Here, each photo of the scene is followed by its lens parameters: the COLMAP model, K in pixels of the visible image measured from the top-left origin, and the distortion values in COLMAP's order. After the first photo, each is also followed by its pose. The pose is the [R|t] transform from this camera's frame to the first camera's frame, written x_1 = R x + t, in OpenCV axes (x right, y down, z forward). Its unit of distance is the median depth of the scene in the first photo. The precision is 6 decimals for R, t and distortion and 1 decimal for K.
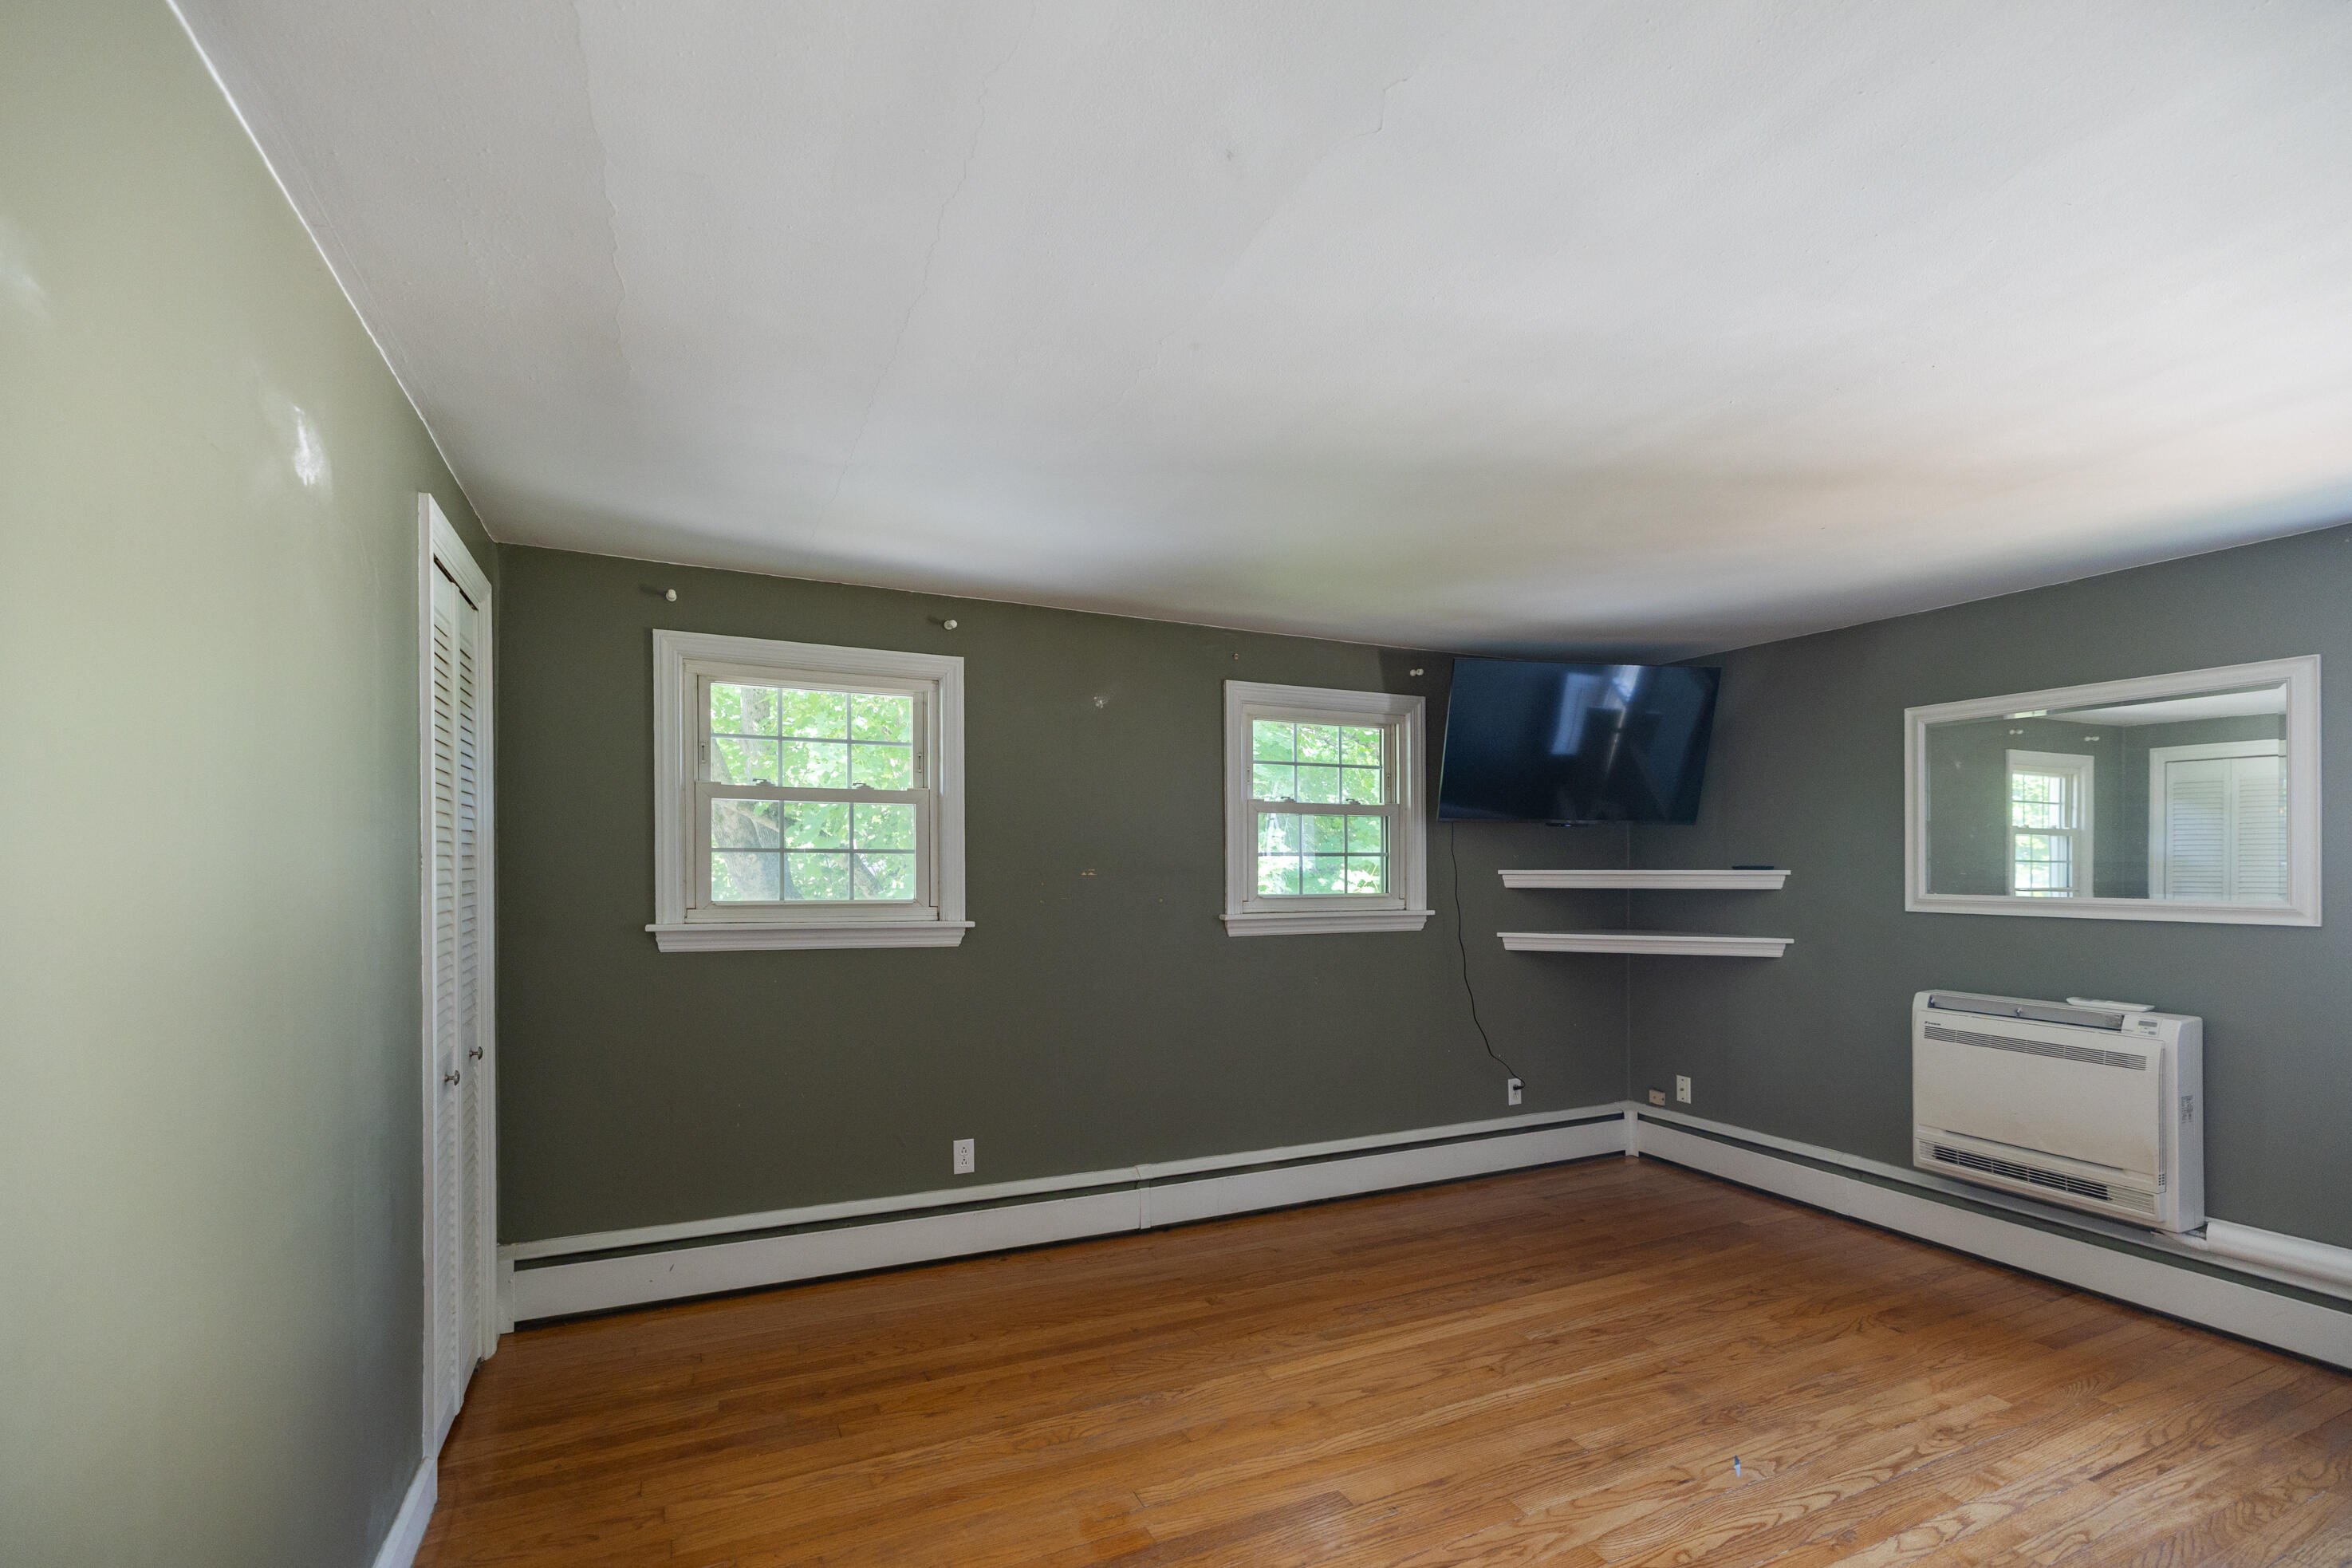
lens RADIAL K [[1027.1, 0, 1176.2], [0, 1027.1, 865.8], [0, 0, 1]] dist [-0.001741, -0.000282]
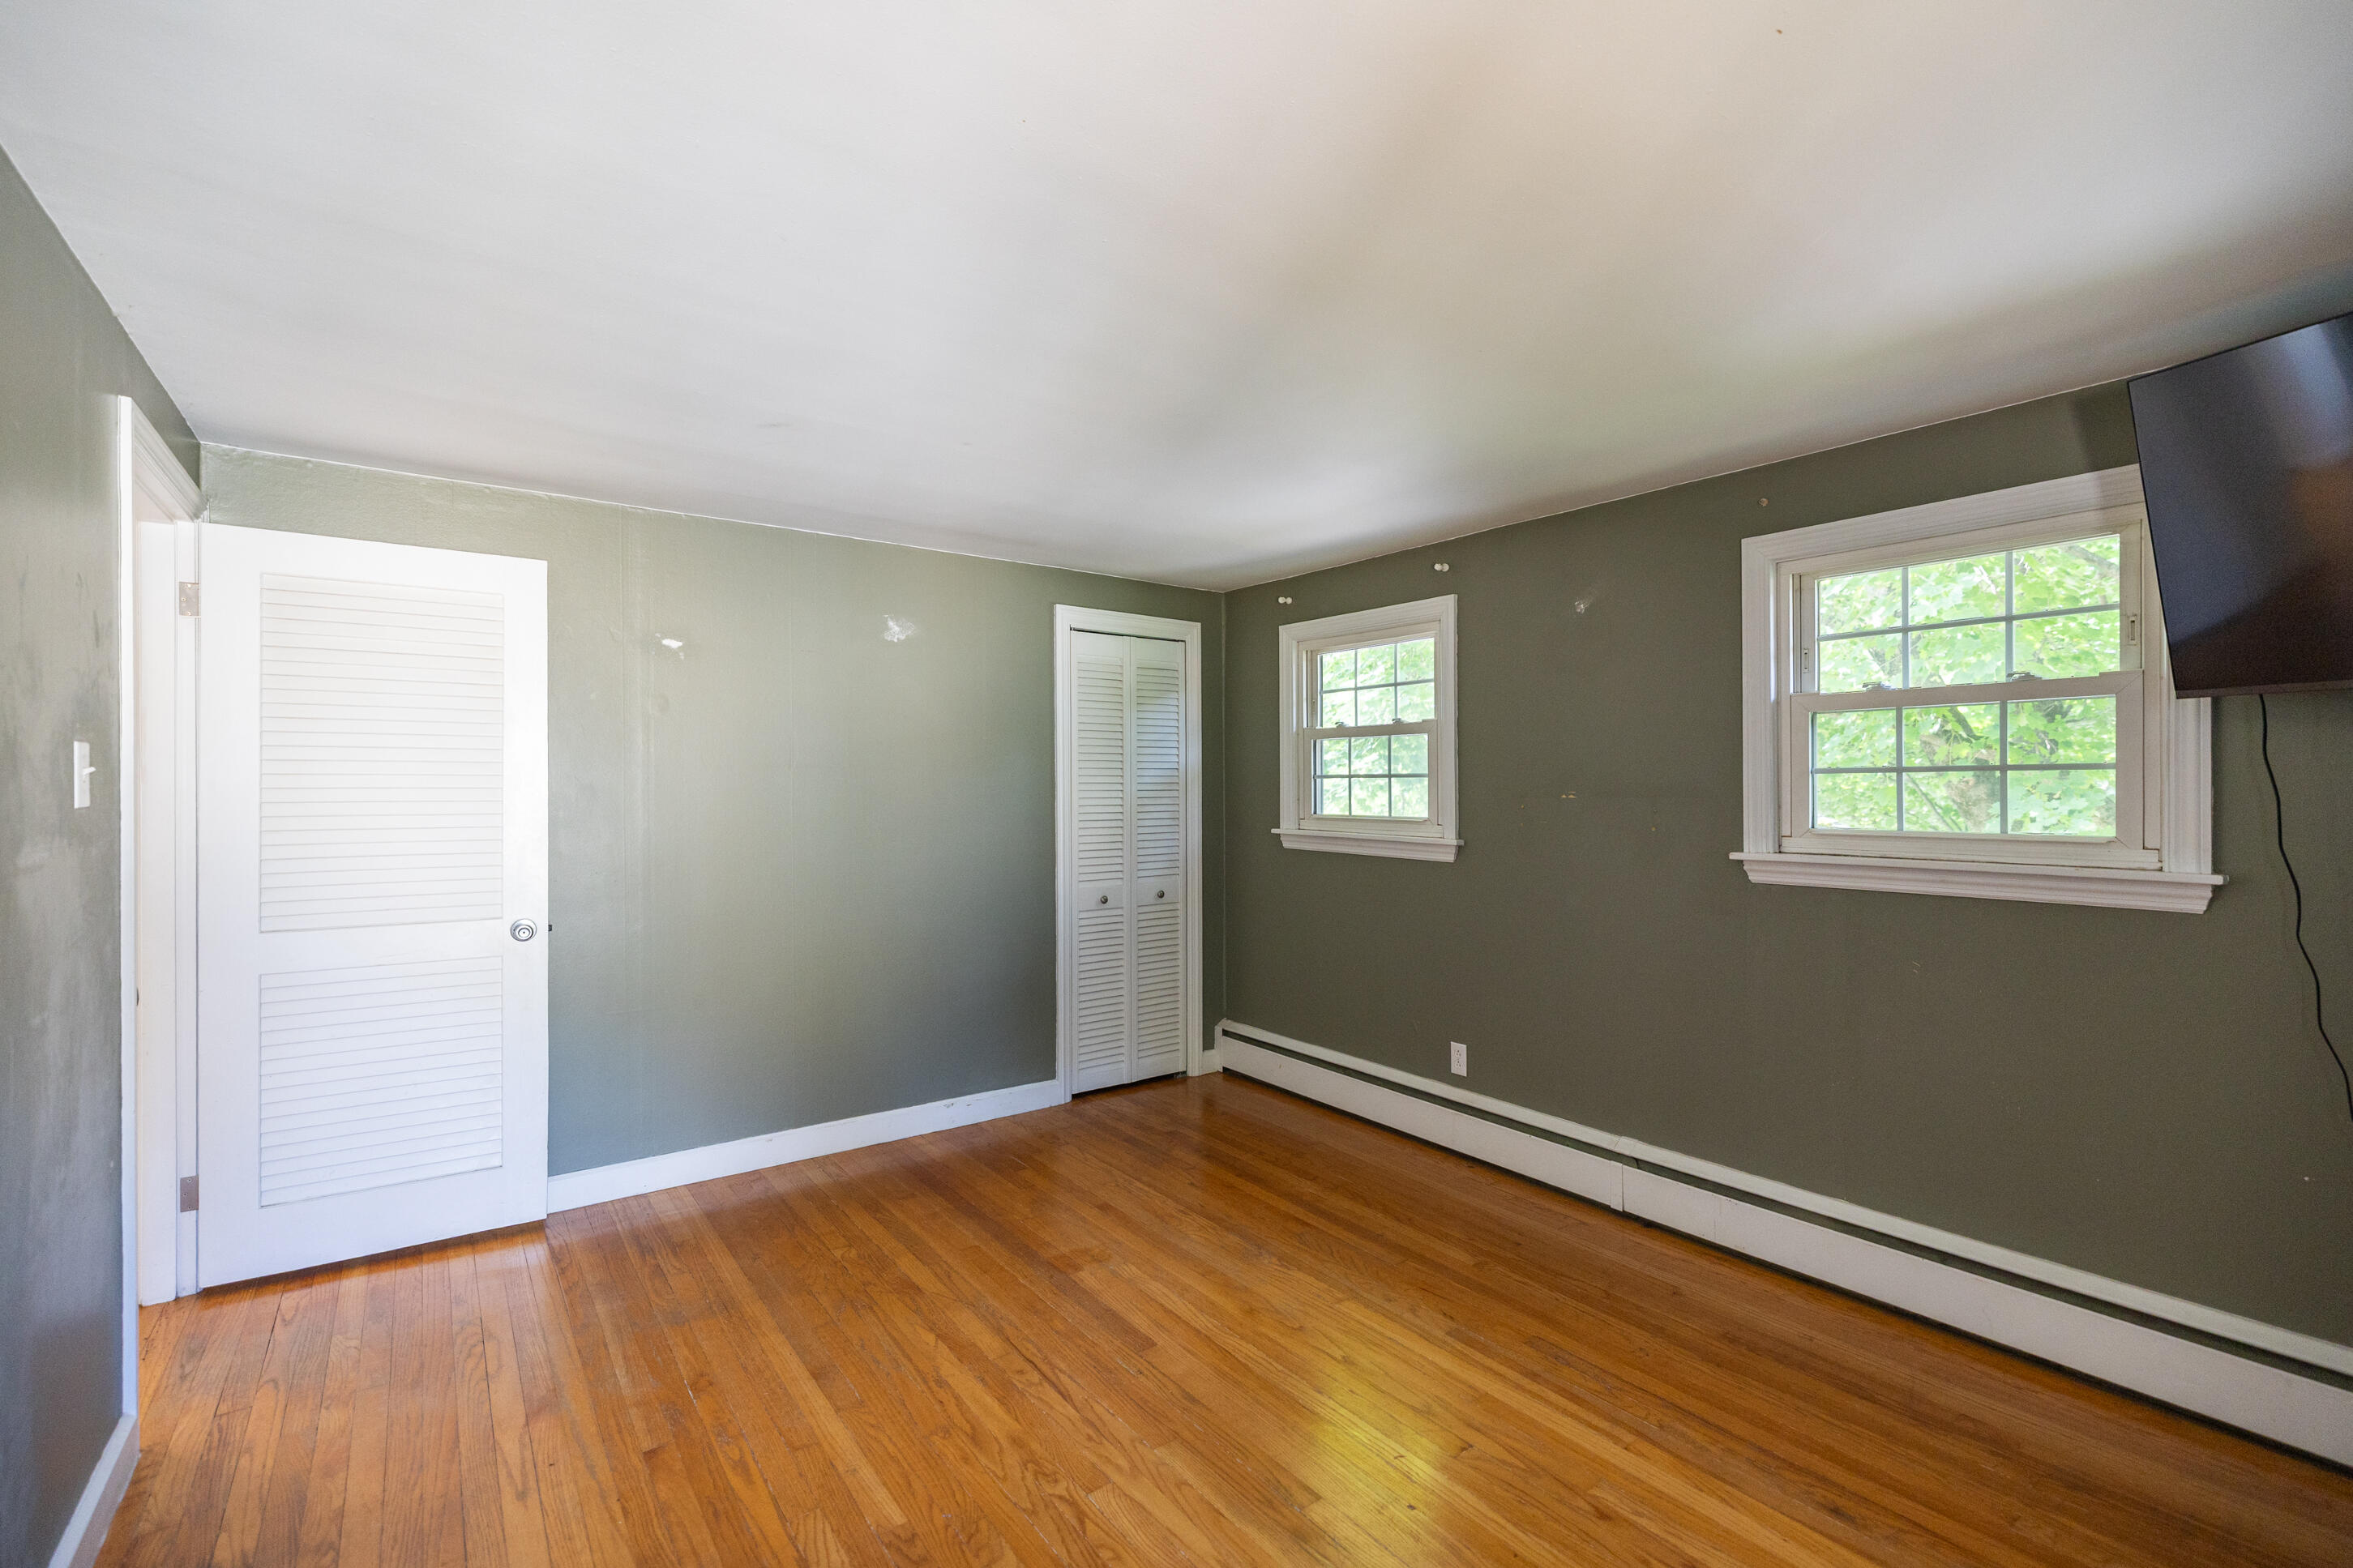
lens RADIAL K [[1021.1, 0, 1168.0], [0, 1021.1, 799.9], [0, 0, 1]] dist [0.001299, 0.000010]
pose [[0.192652, 0.009713, -0.981219, 0.793443], [0.001885, 0.999946, 0.010268, 0.000617], [0.981265, -0.003828, 0.192624, 0.505500]]
